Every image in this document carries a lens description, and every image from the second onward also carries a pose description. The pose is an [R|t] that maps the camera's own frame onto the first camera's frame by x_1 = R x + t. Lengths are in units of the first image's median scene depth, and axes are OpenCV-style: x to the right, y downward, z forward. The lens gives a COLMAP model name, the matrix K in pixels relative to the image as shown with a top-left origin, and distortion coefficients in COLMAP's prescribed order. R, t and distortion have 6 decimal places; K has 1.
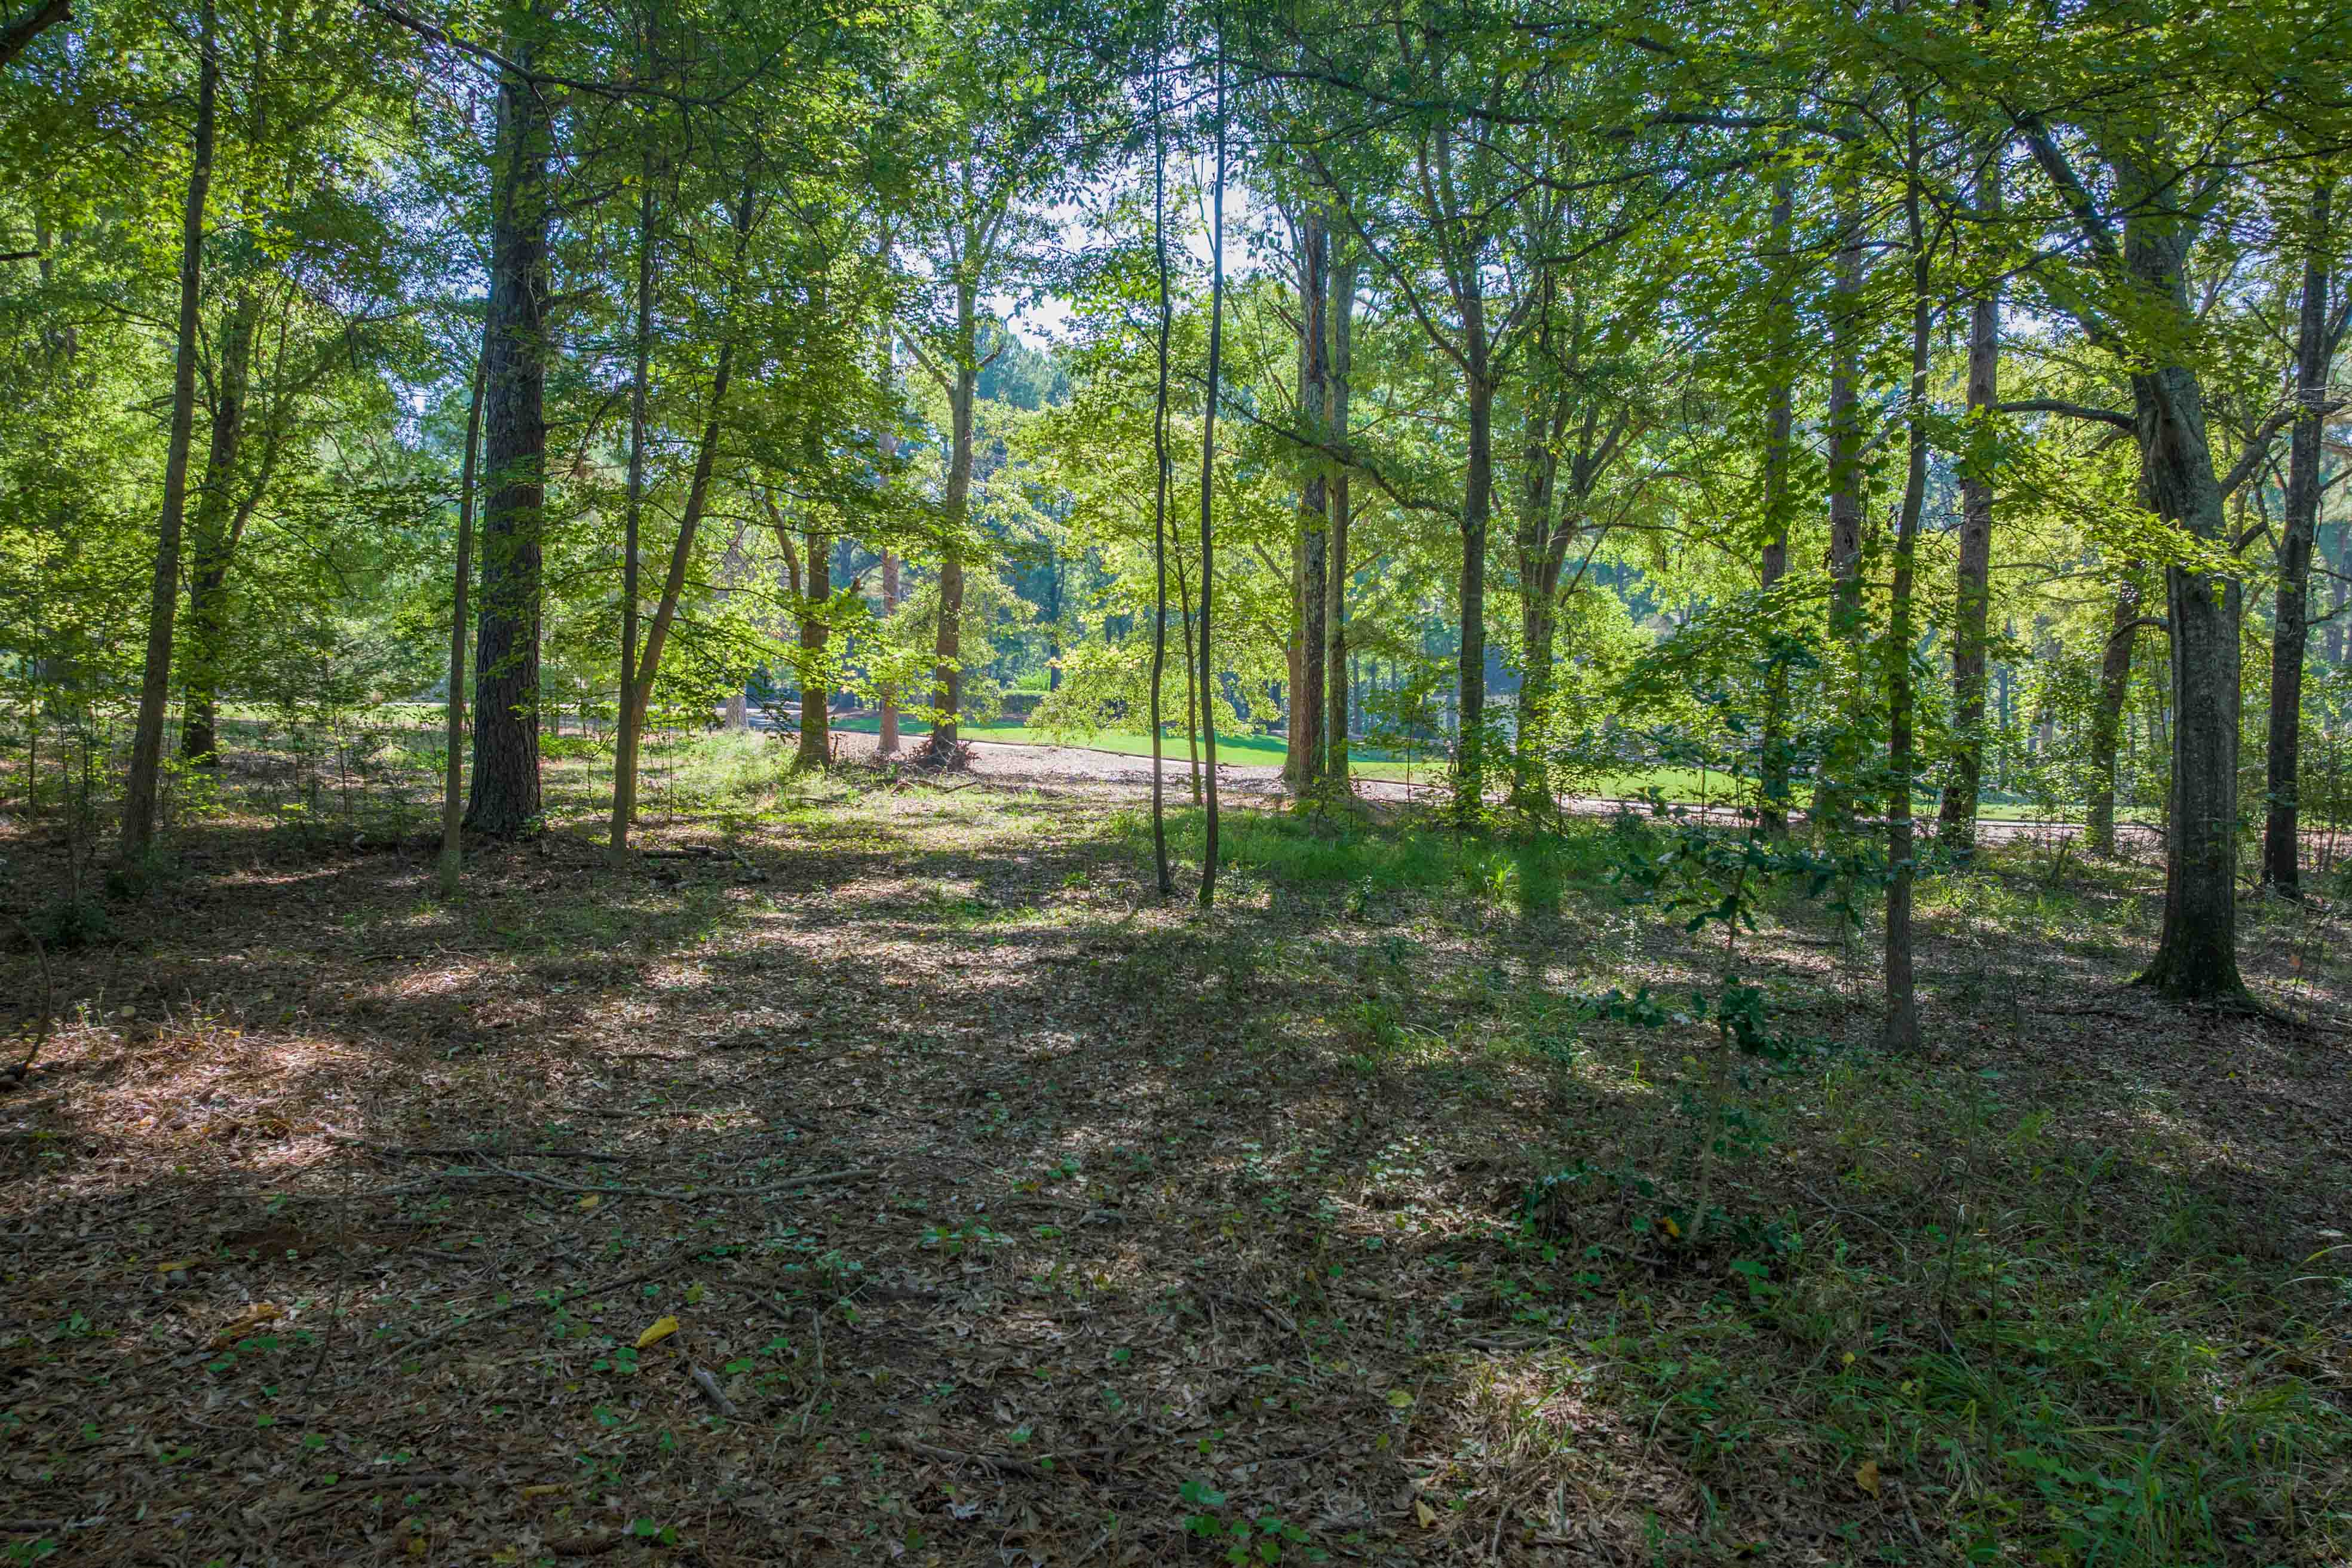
lens RADIAL K [[1670.2, 0, 1173.0], [0, 1670.2, 780.9], [0, 0, 1]] dist [-0.042185, 0.017598]
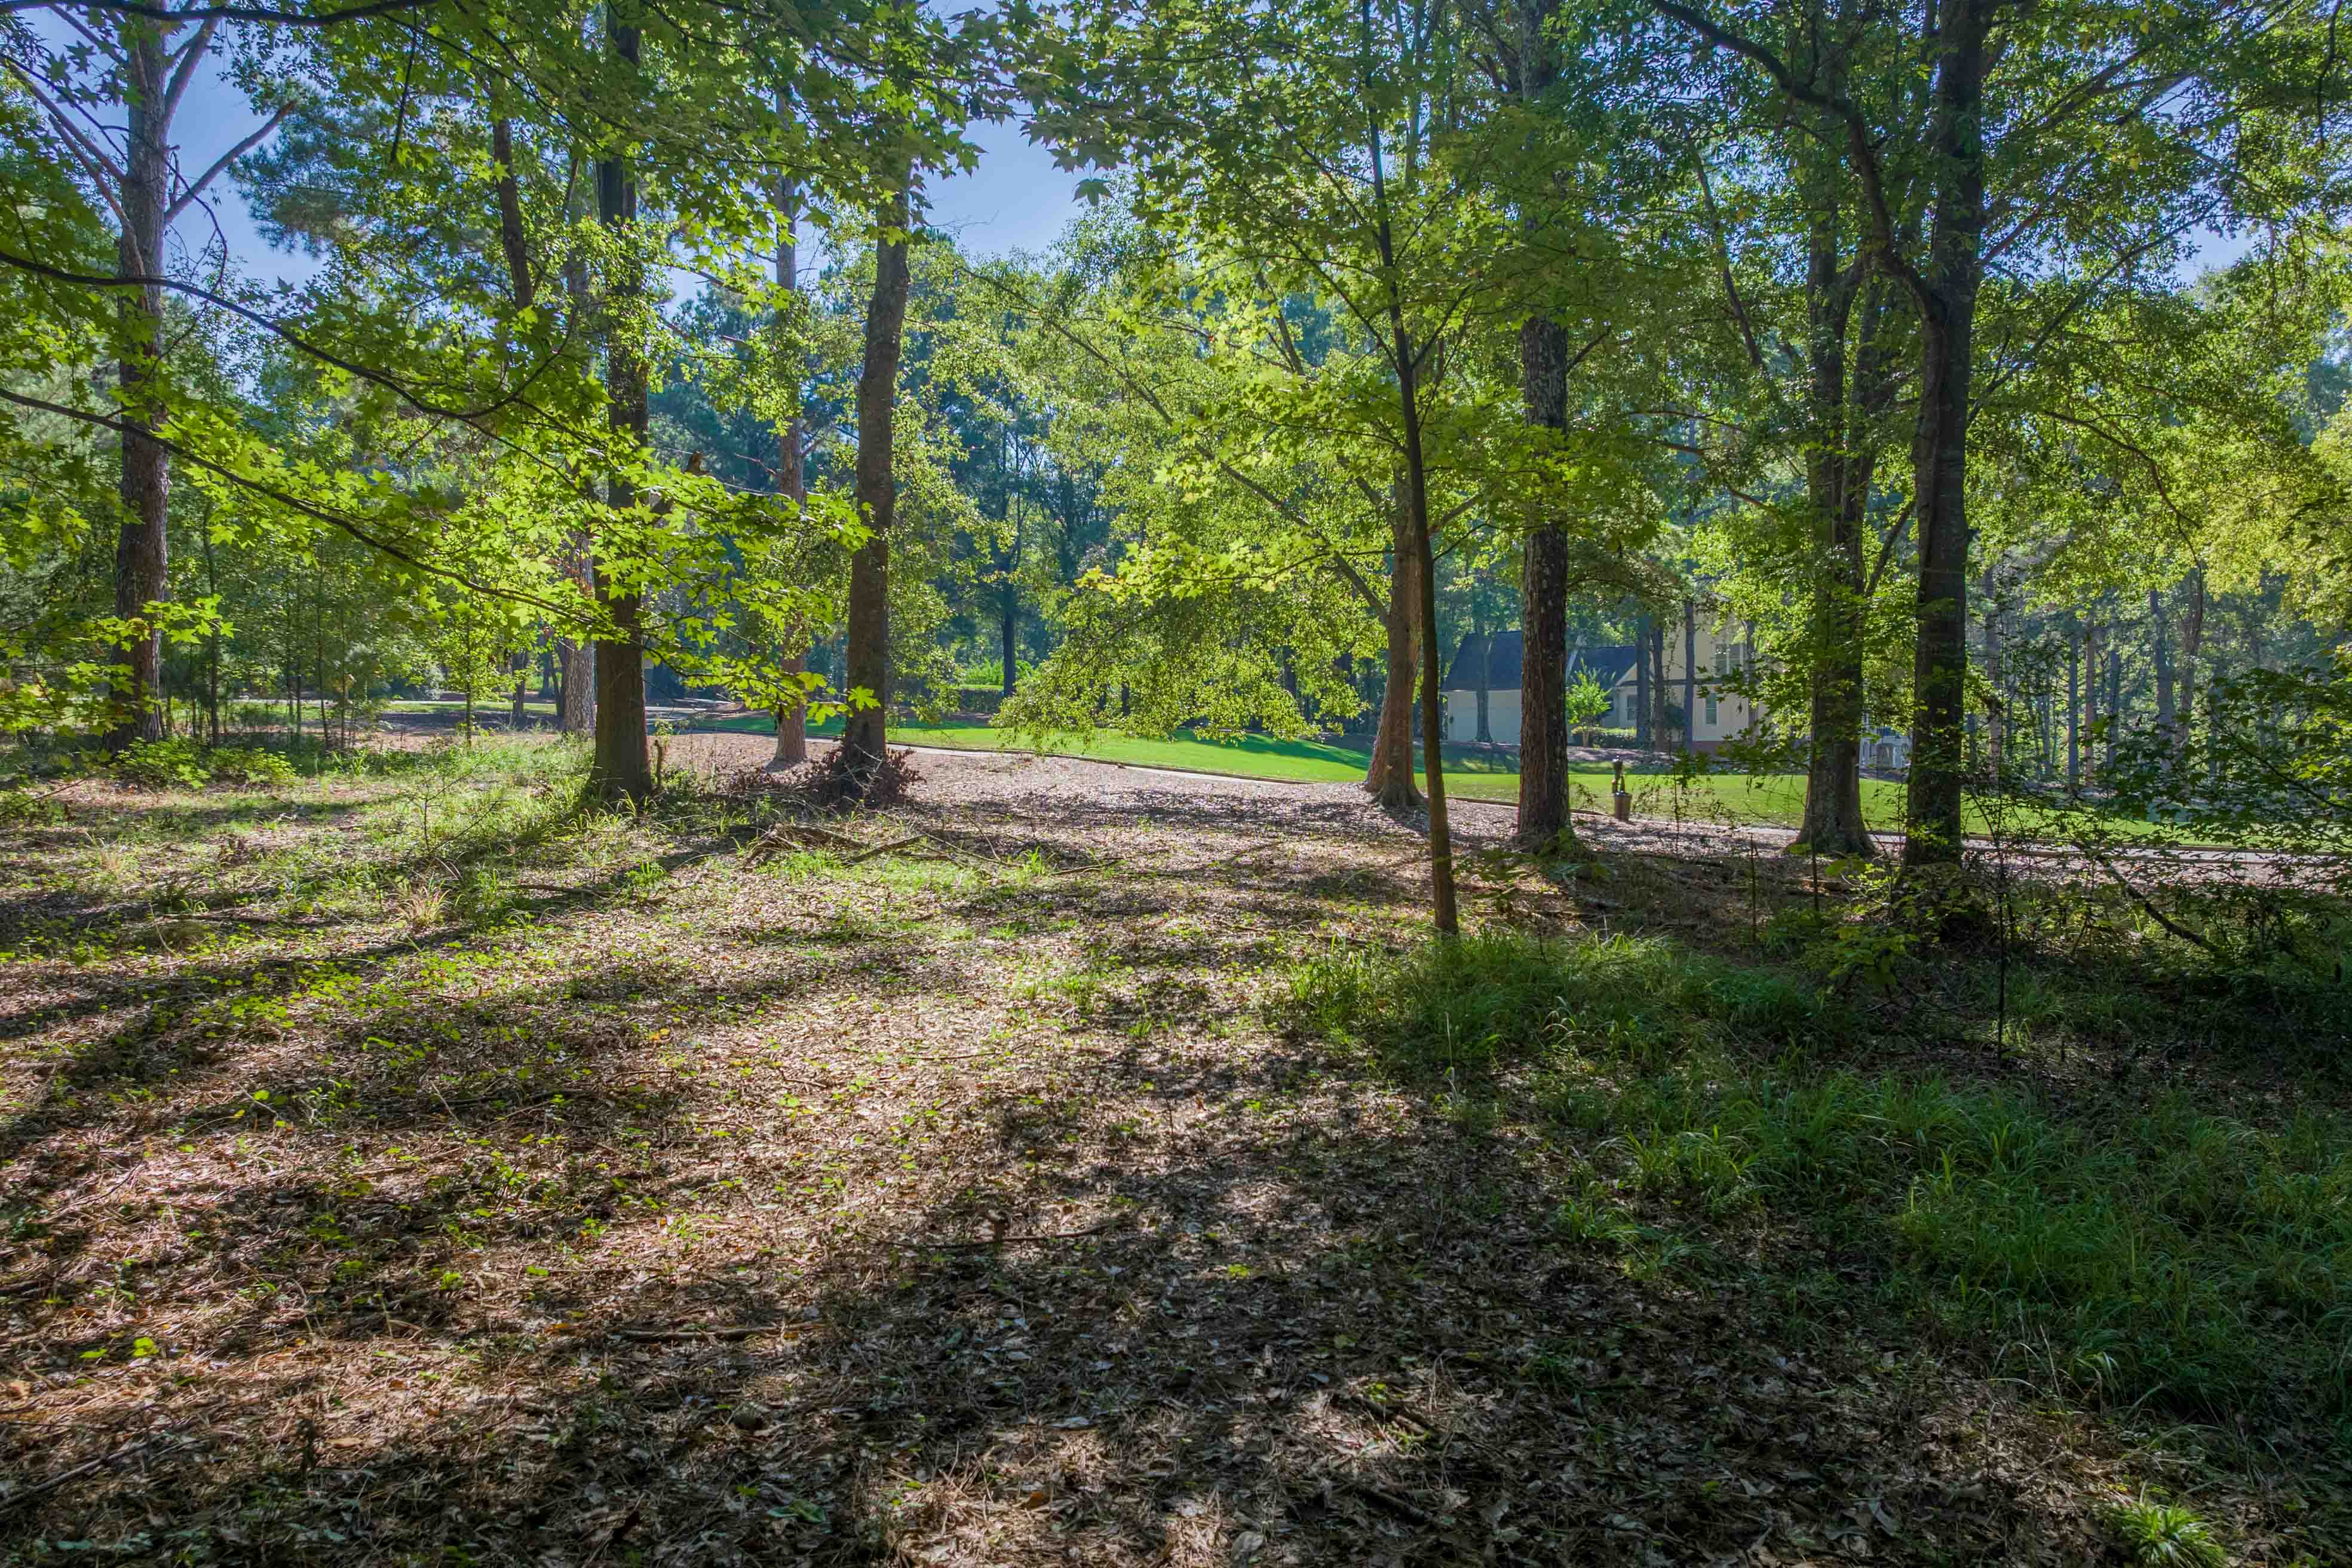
lens RADIAL K [[1670.2, 0, 1183.0], [0, 1670.2, 786.8], [0, 0, 1]] dist [-0.042185, 0.017598]
pose [[0.999139, -0.002346, 0.041430, -0.054423], [0.002176, 0.999989, 0.004144, -0.015174], [-0.041439, -0.004050, 0.999133, 0.456850]]
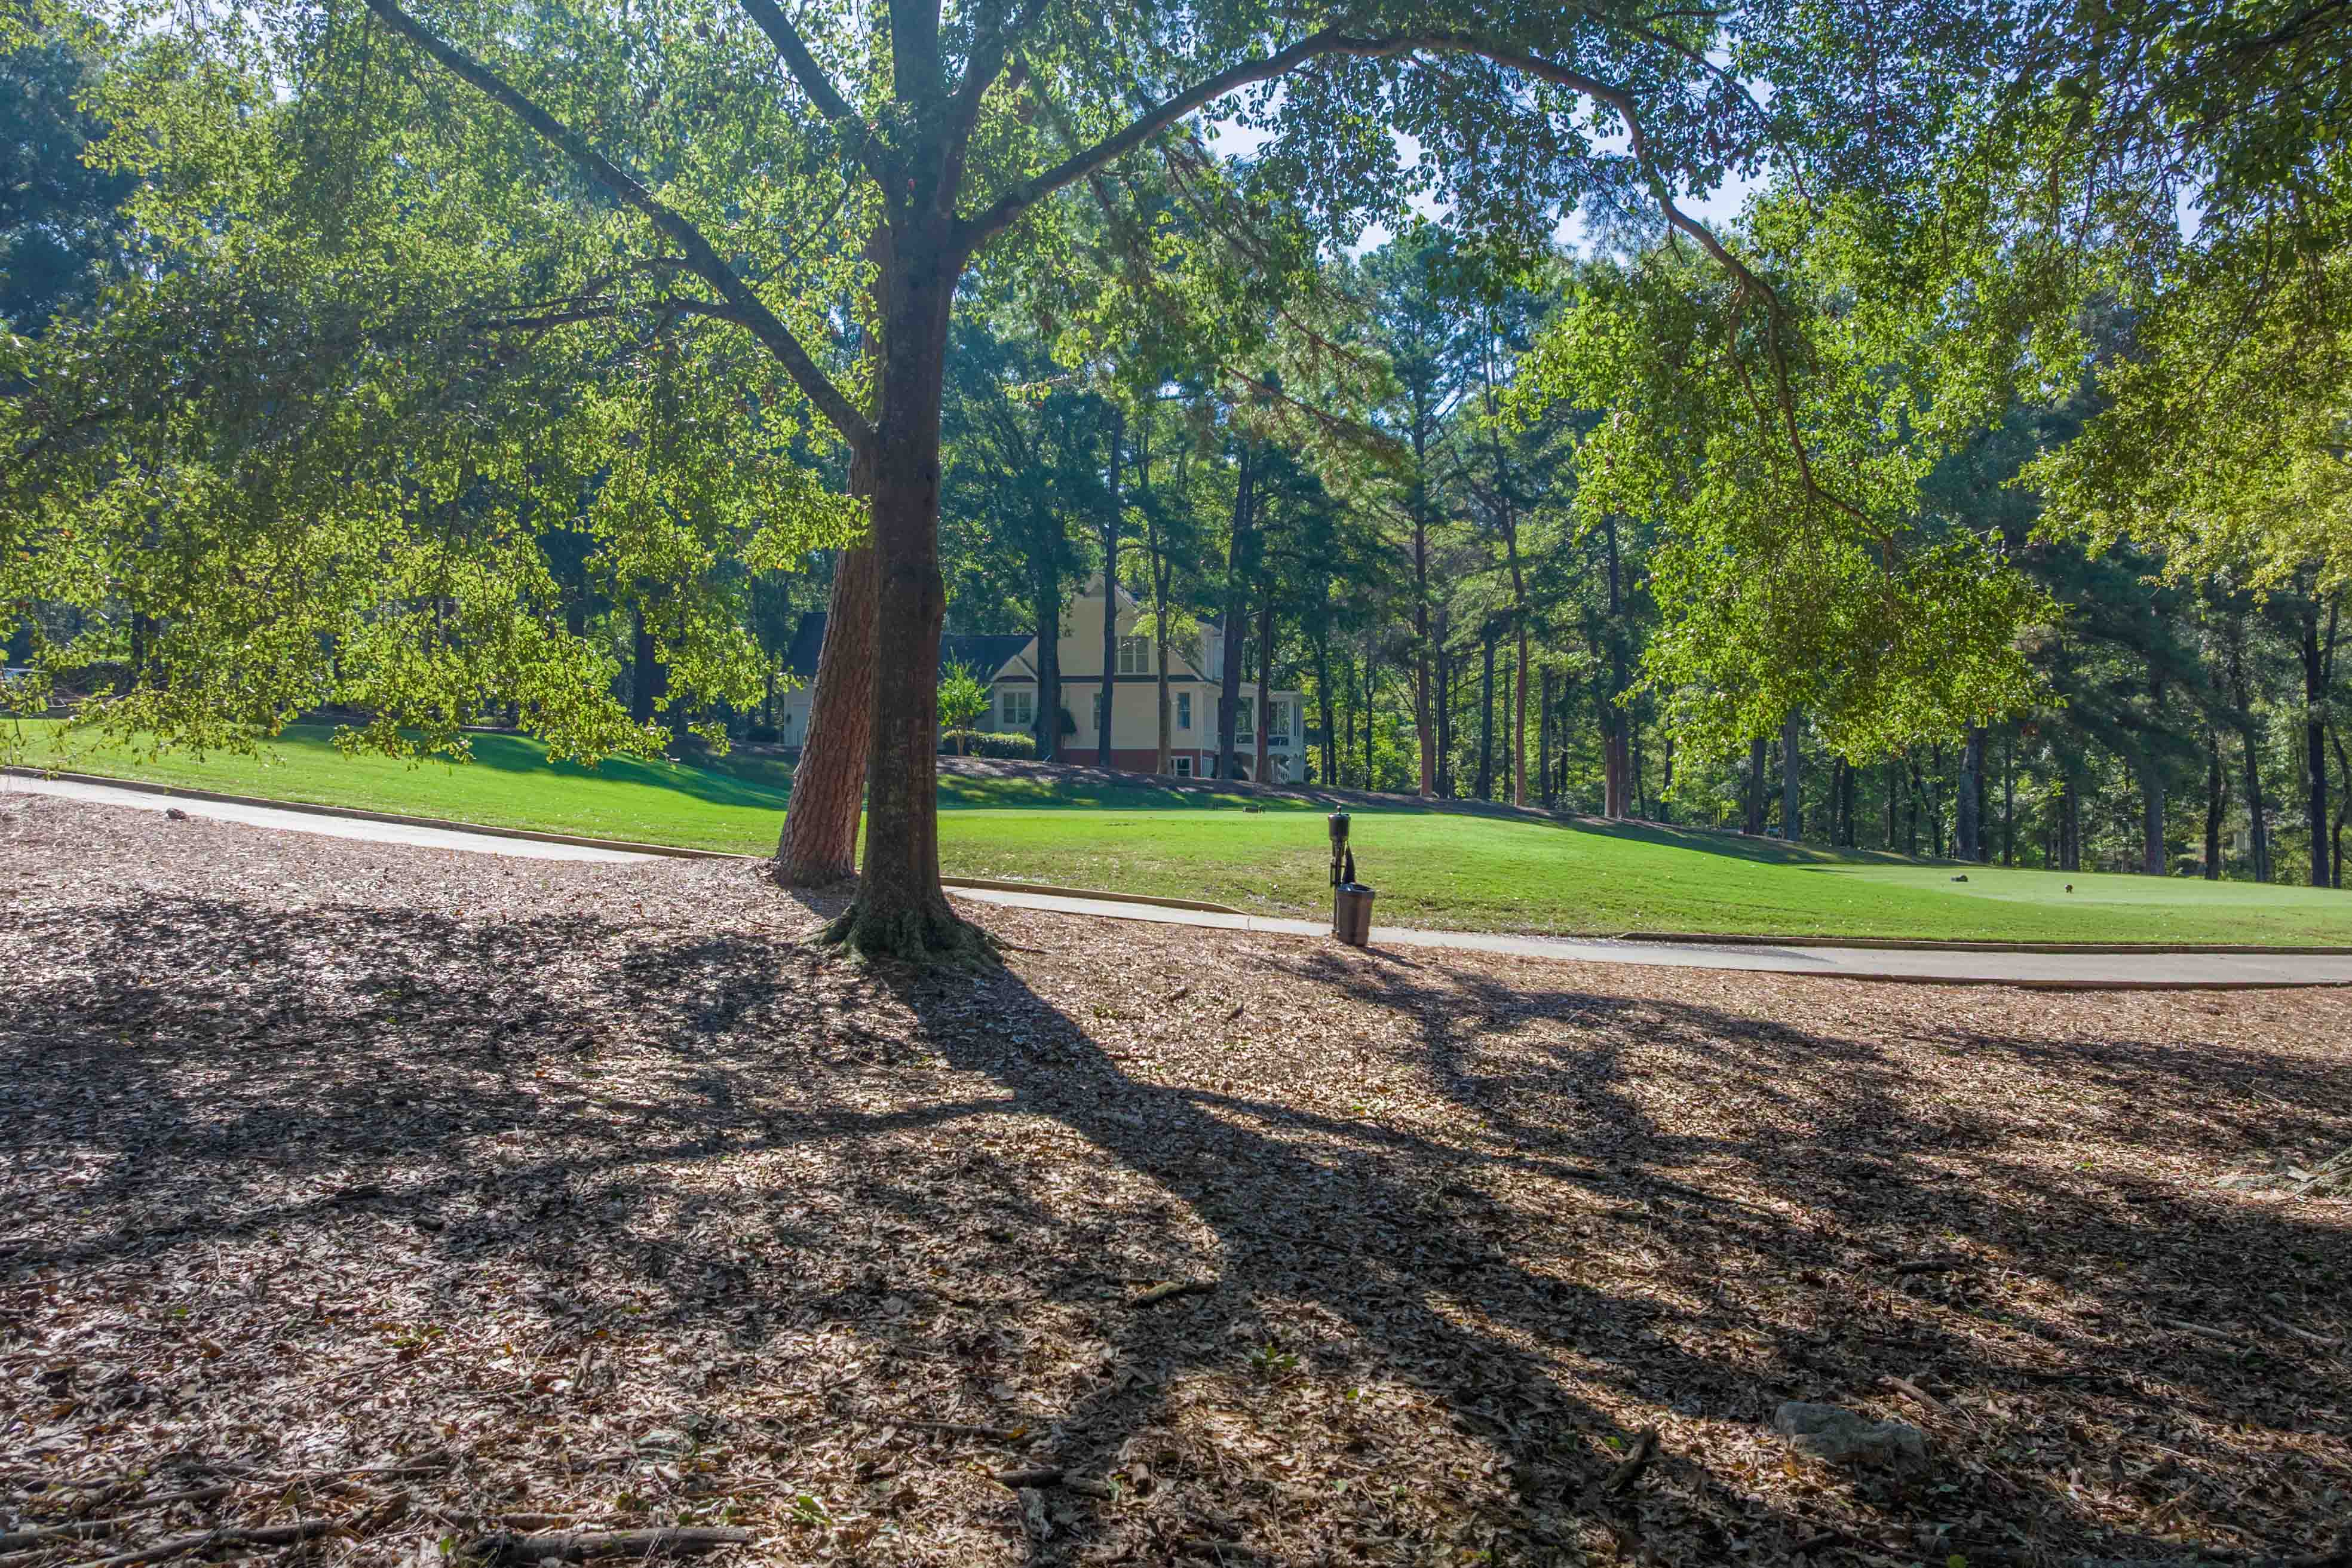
lens RADIAL K [[1670.2, 0, 1176.9], [0, 1670.2, 780.0], [0, 0, 1]] dist [-0.042185, 0.017598]
pose [[0.899452, 0.001268, 0.437017, 0.002828], [-0.001307, 0.999999, -0.000211, -0.034776], [-0.437017, -0.000382, 0.899453, 1.026474]]
